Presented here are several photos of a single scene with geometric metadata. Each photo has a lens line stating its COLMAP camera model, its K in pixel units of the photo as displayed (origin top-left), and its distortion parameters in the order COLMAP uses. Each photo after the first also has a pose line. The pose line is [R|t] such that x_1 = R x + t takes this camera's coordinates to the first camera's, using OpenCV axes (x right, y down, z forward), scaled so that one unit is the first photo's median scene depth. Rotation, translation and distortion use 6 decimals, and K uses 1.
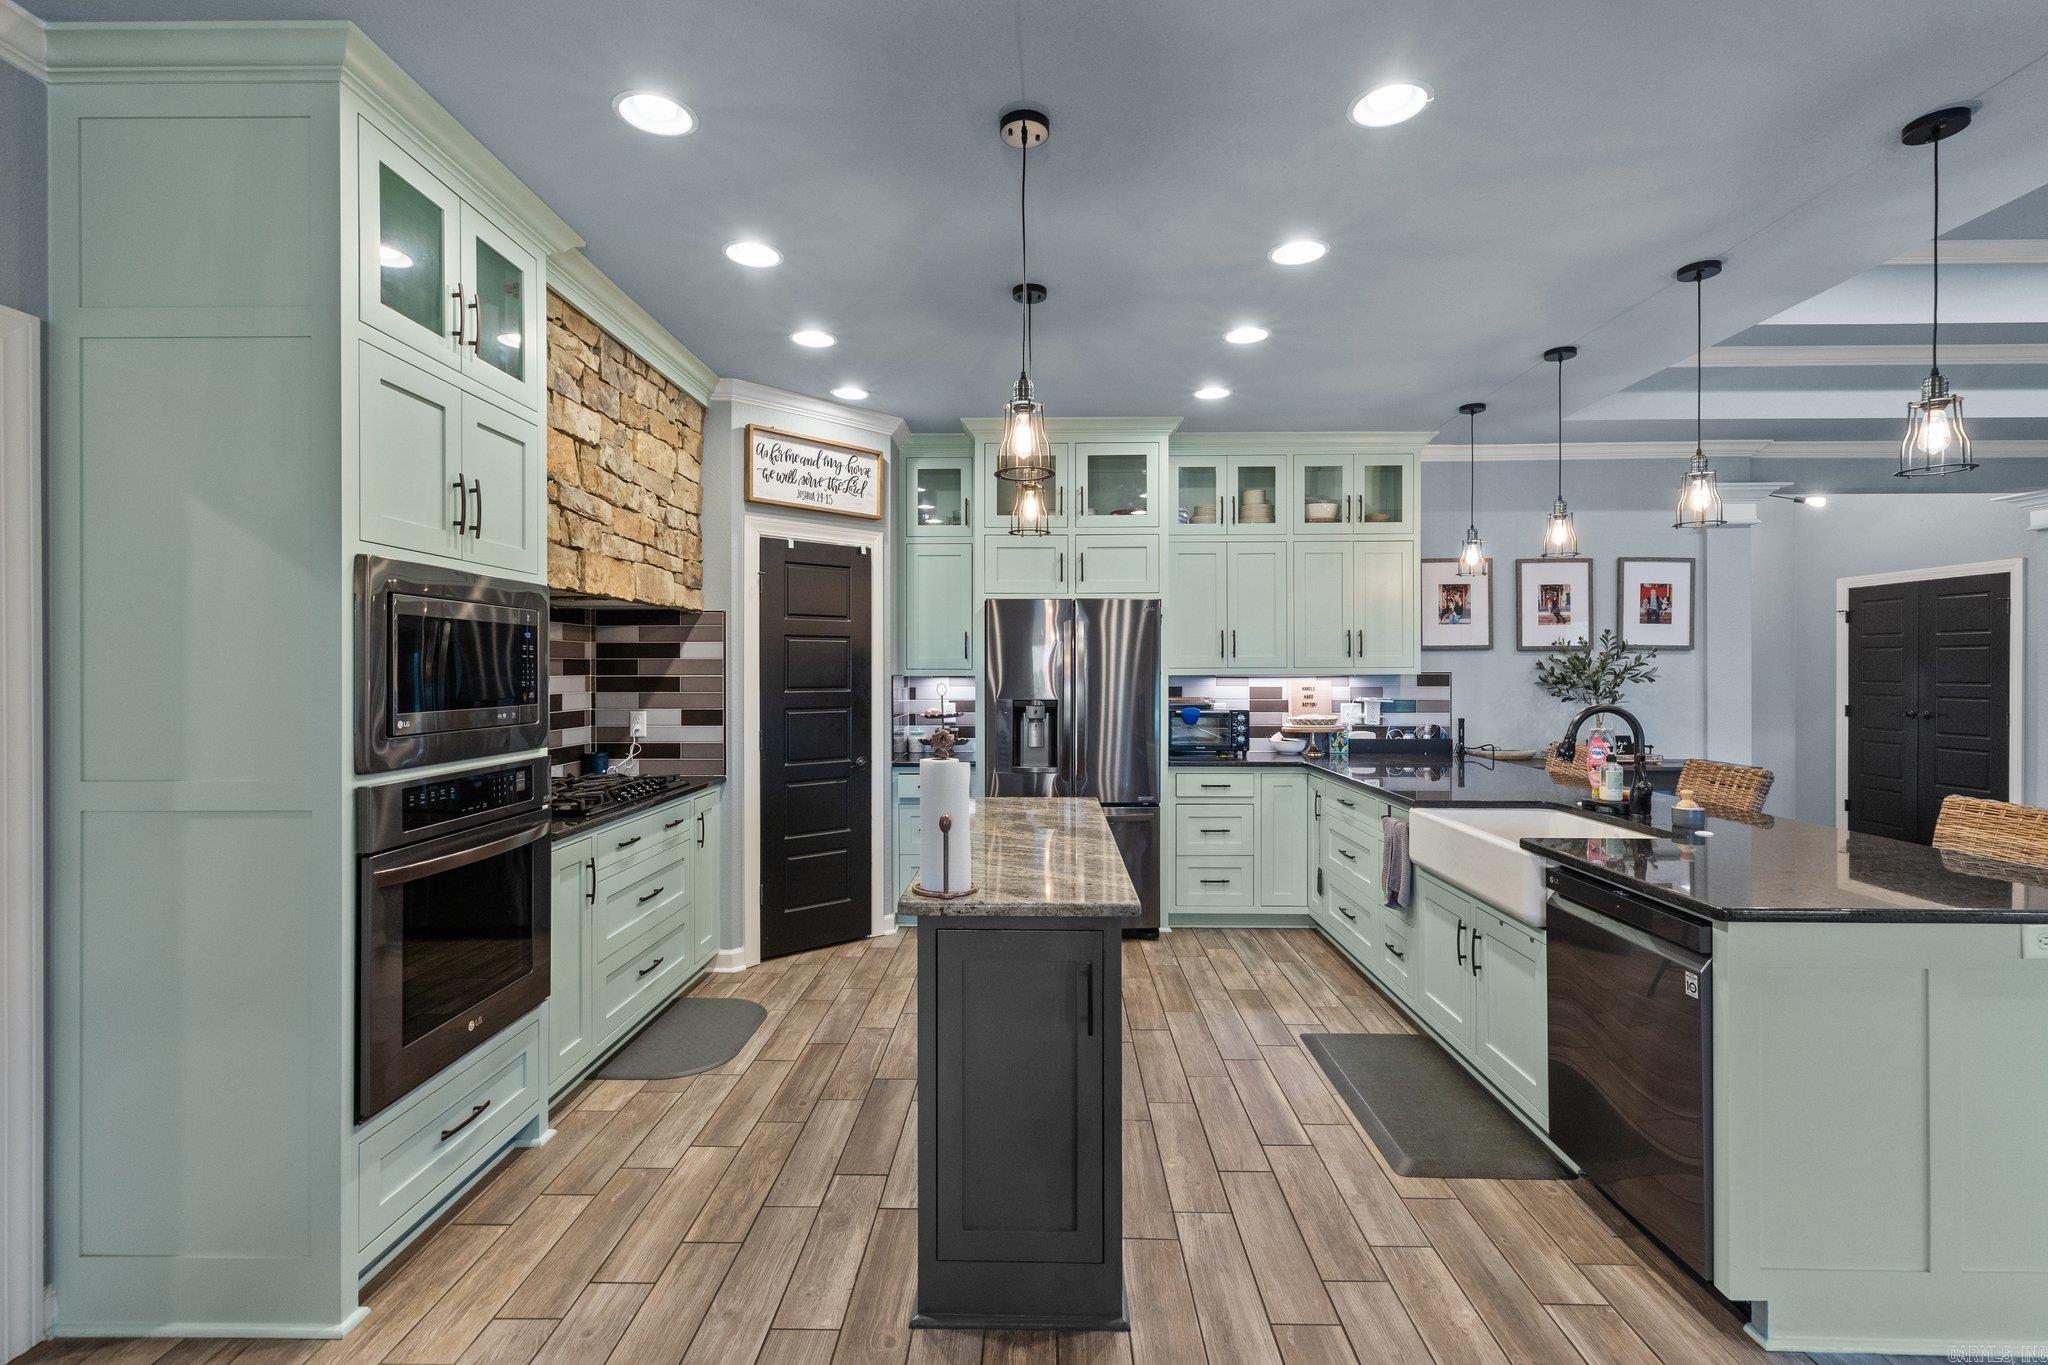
lens RADIAL K [[924.7, 0, 1024.9], [0, 924.7, 670.8], [0, 0, 1]] dist [0.006484, -0.000427]
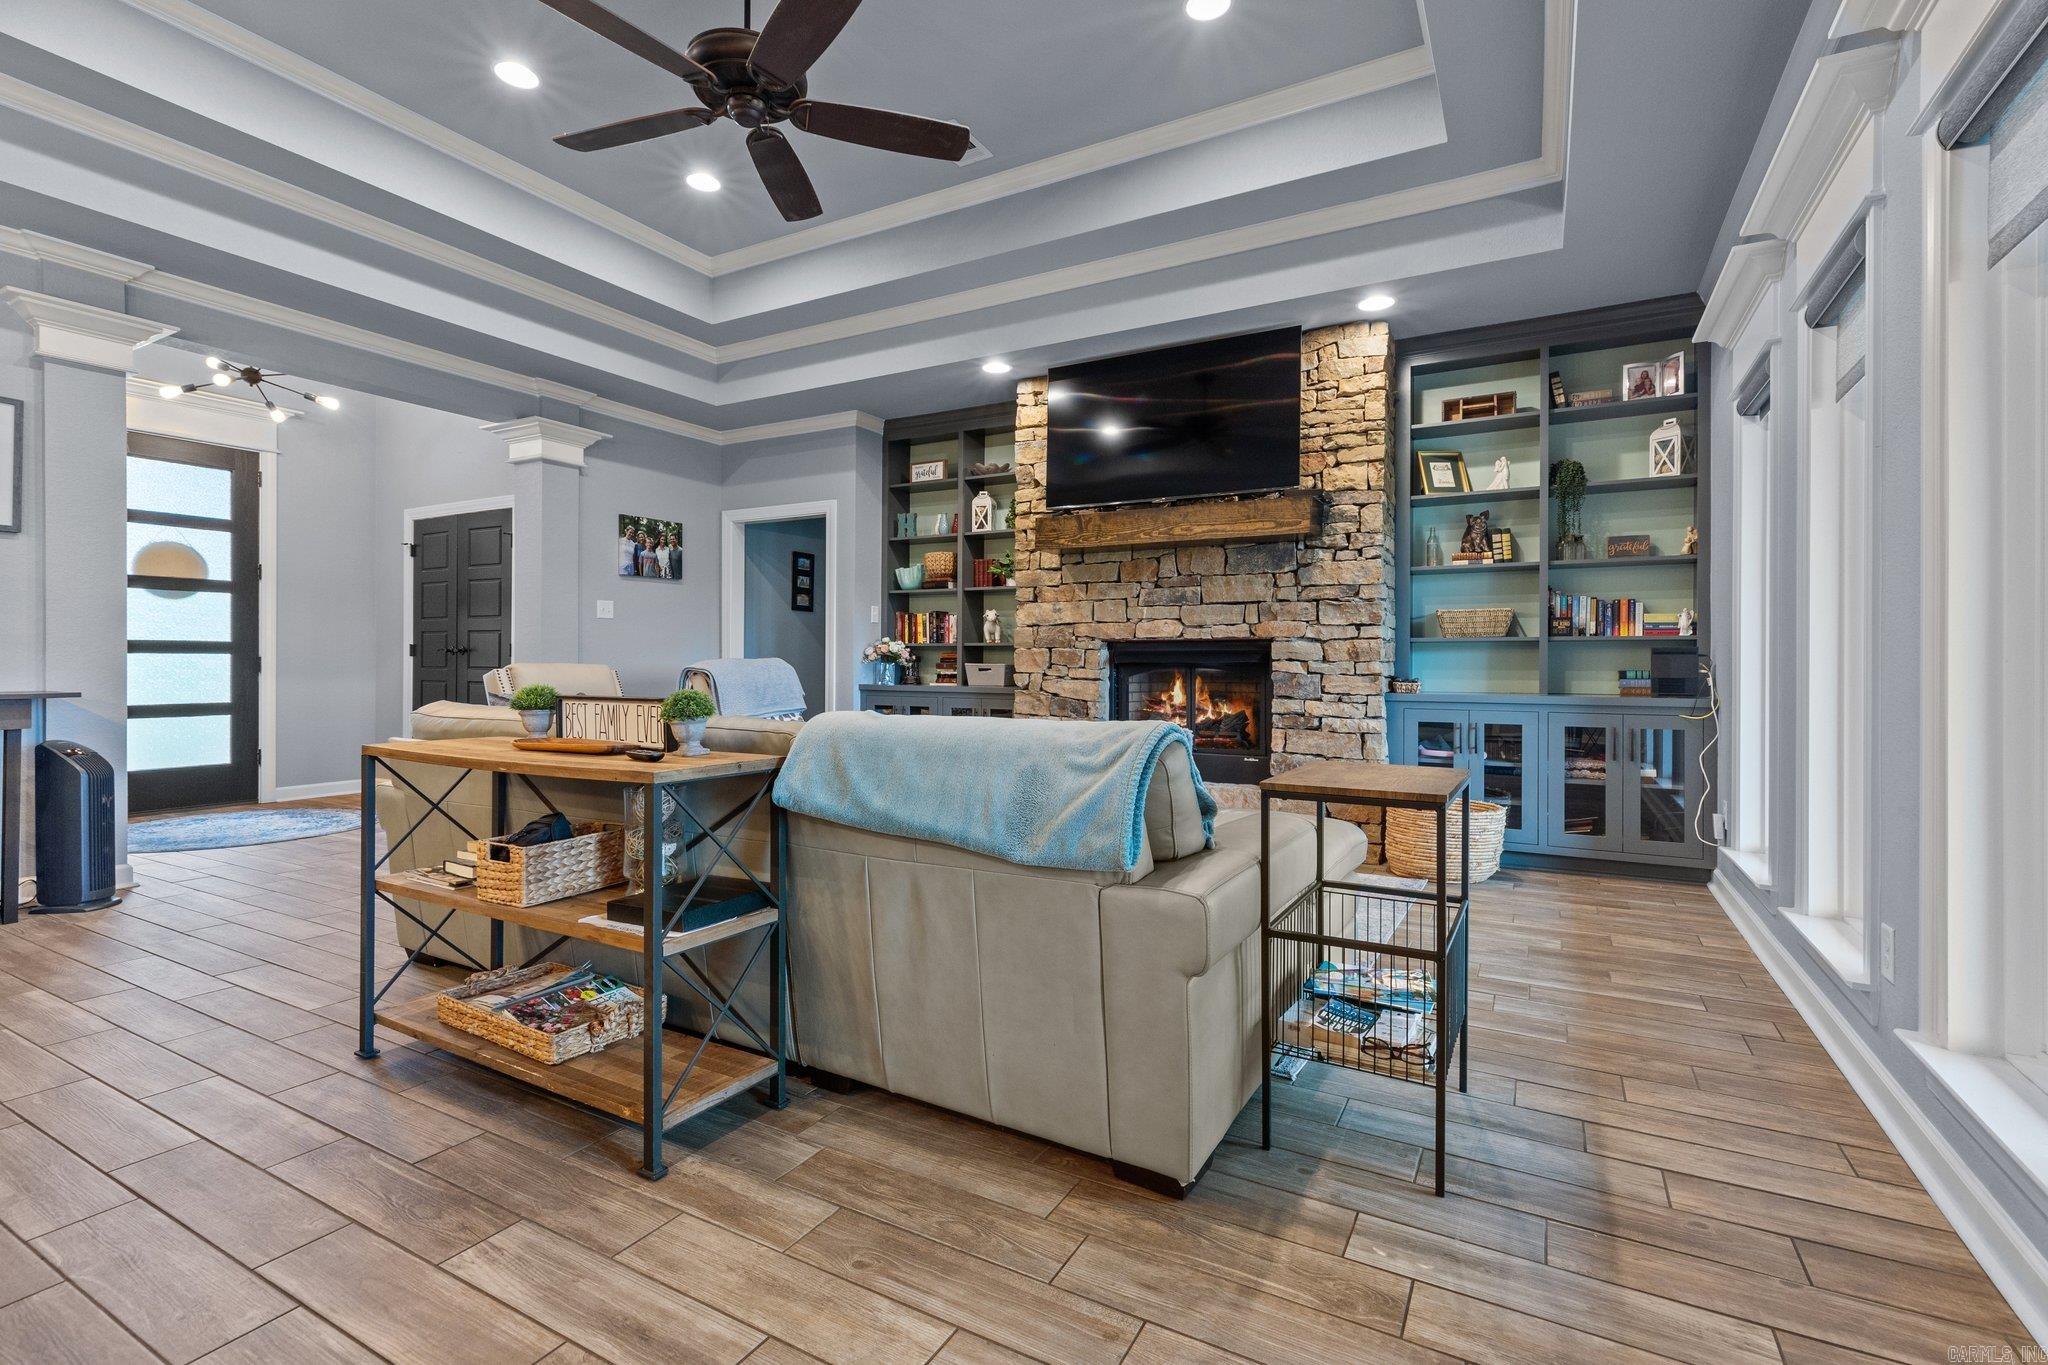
lens RADIAL K [[928.5, 0, 1027.6], [0, 928.5, 661.9], [0, 0, 1]] dist [0.001342, 0.000065]
pose [[0.469423, 0.003156, 0.882968, 0.524974], [-0.003399, 0.999993, -0.001767, 0.081869], [-0.882967, -0.002172, 0.469430, 0.014956]]
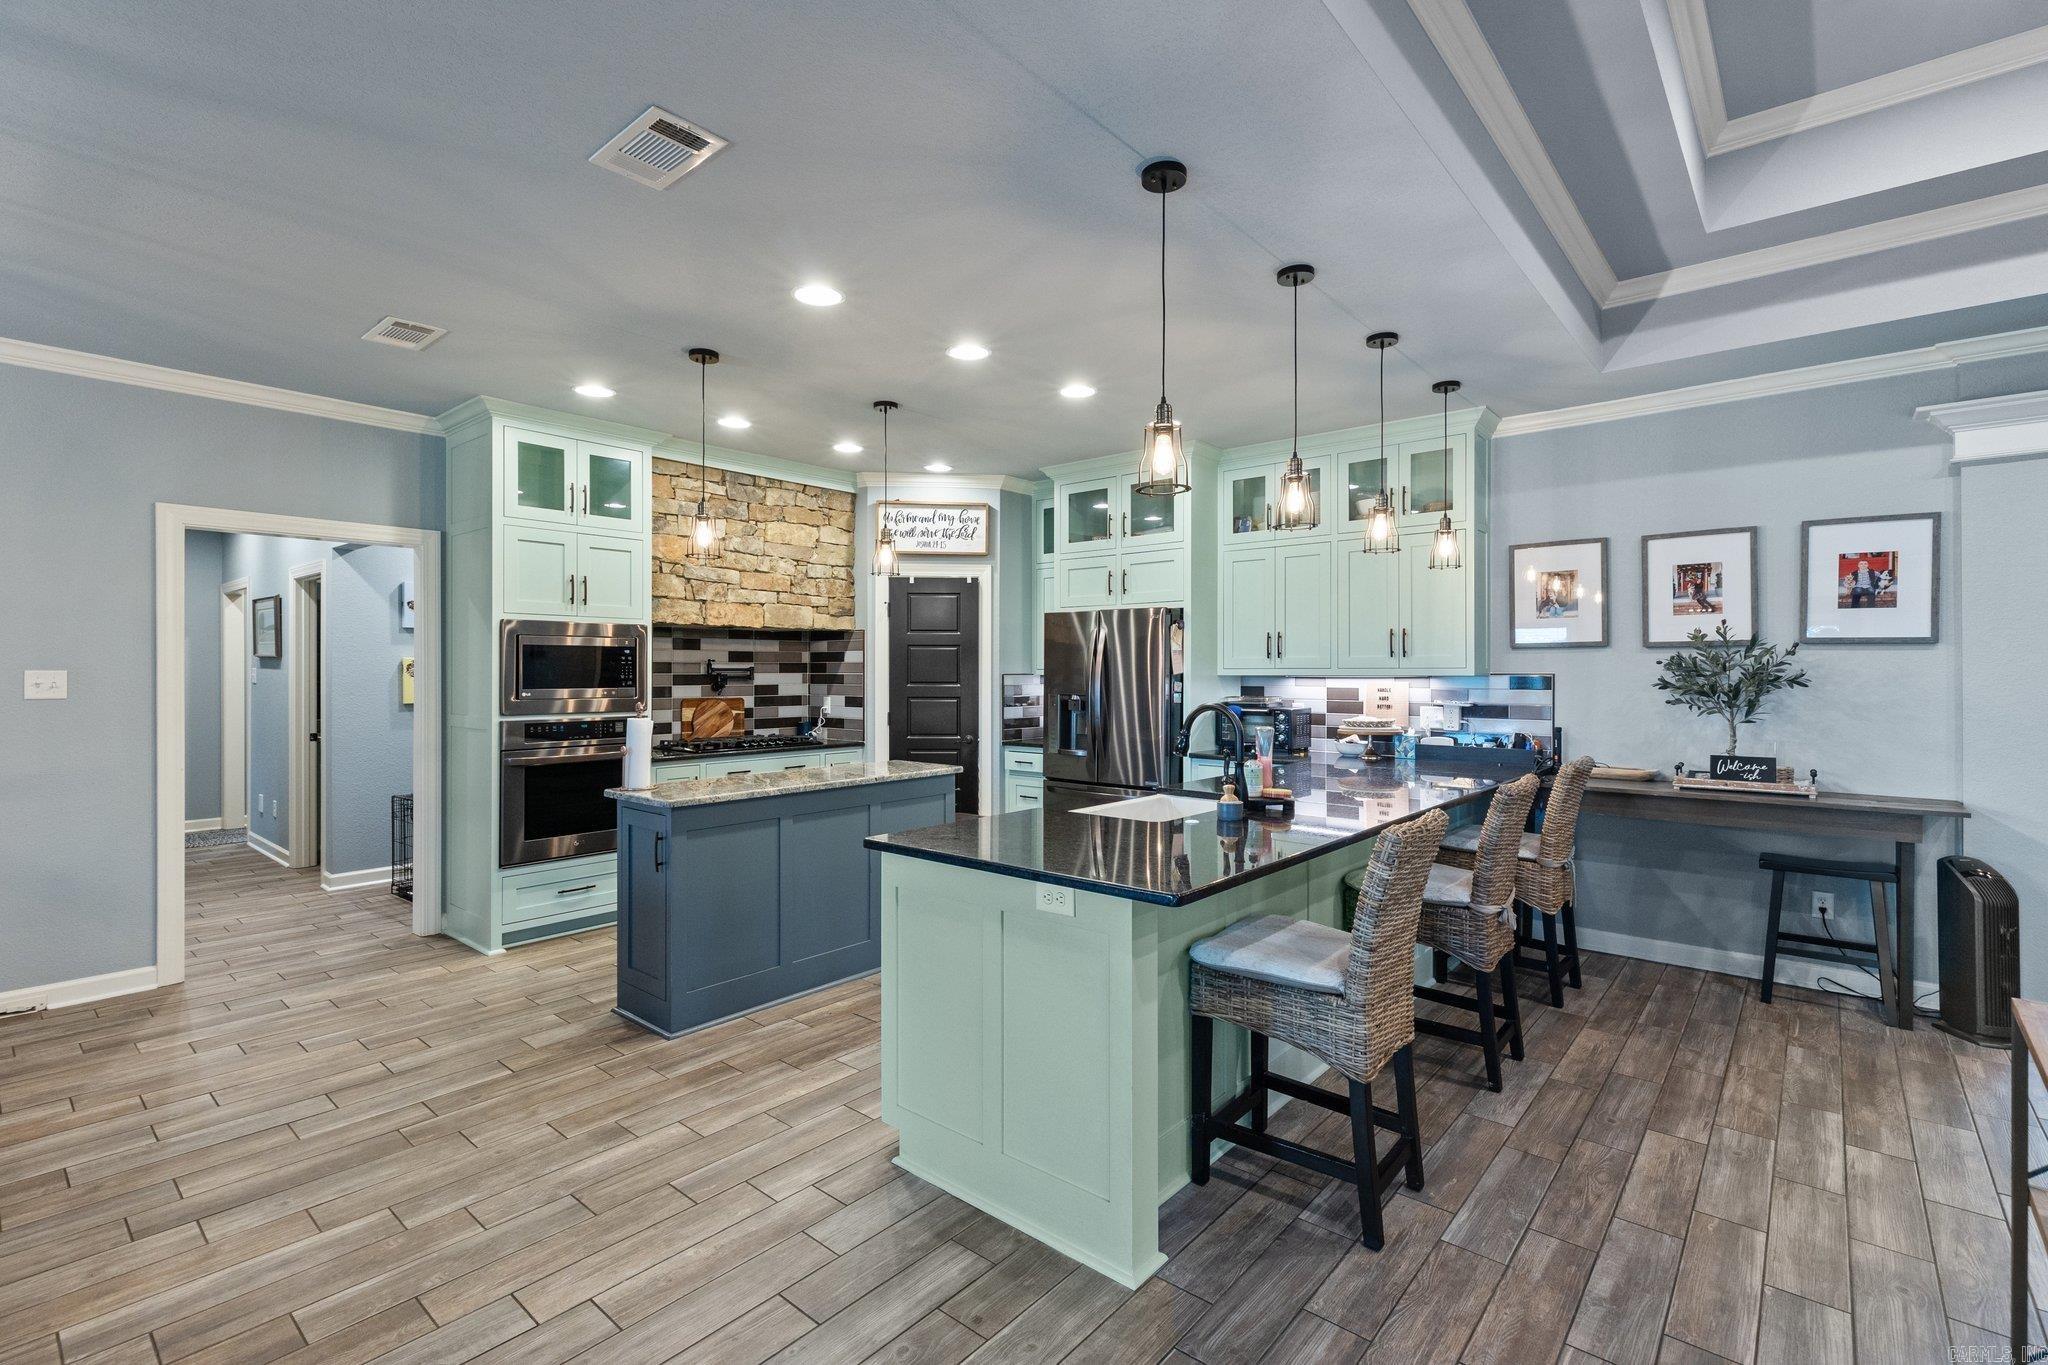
lens RADIAL K [[924.7, 0, 1024.9], [0, 924.7, 670.8], [0, 0, 1]] dist [0.006484, -0.000427]
pose [[0.771020, 0.002463, -0.636806, 0.723622], [-0.001791, 0.999997, 0.001698, -0.001984], [0.636808, -0.000169, 0.771022, 0.024789]]
